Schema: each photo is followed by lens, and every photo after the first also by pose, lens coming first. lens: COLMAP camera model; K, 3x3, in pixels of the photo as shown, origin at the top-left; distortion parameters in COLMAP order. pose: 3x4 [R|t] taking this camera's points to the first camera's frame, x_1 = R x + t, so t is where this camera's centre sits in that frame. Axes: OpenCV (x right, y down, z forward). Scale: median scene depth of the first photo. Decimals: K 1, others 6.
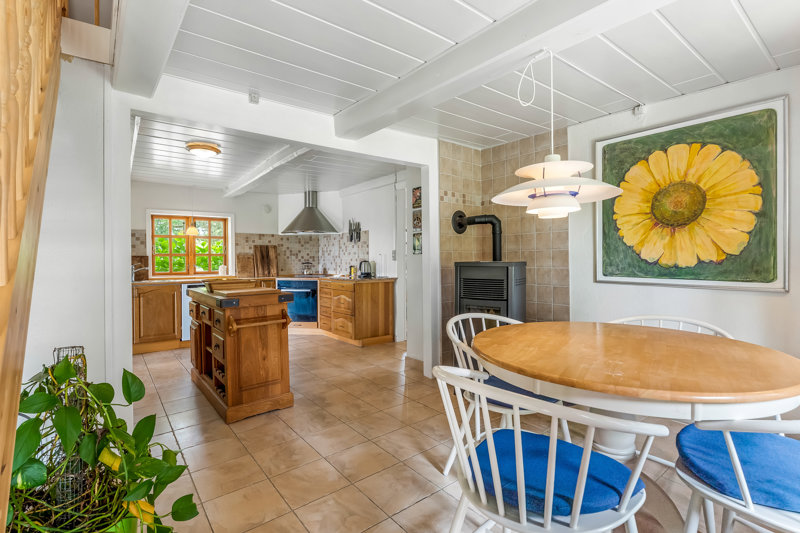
lens RADIAL K [[378.7, 0, 400.0], [0, 378.7, 266.5], [0, 0, 1]] dist [0.000054, 0.000062]
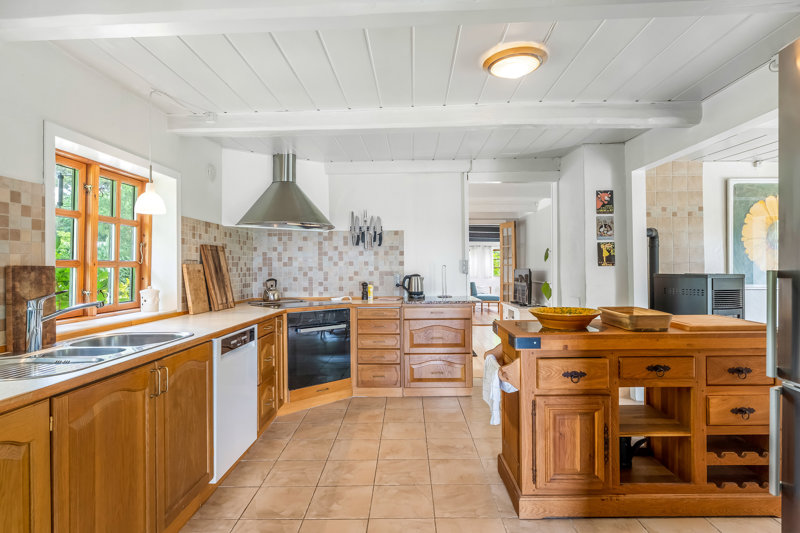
lens RADIAL K [[450.5, 0, 399.4], [0, 450.5, 261.5], [0, 0, 1]] dist [-0.002891, -0.000798]
pose [[0.632042, 0.013394, 0.774819, -0.718621], [0.018088, 0.999323, -0.032030, -0.012698], [-0.774723, 0.034259, 0.631372, 0.482306]]
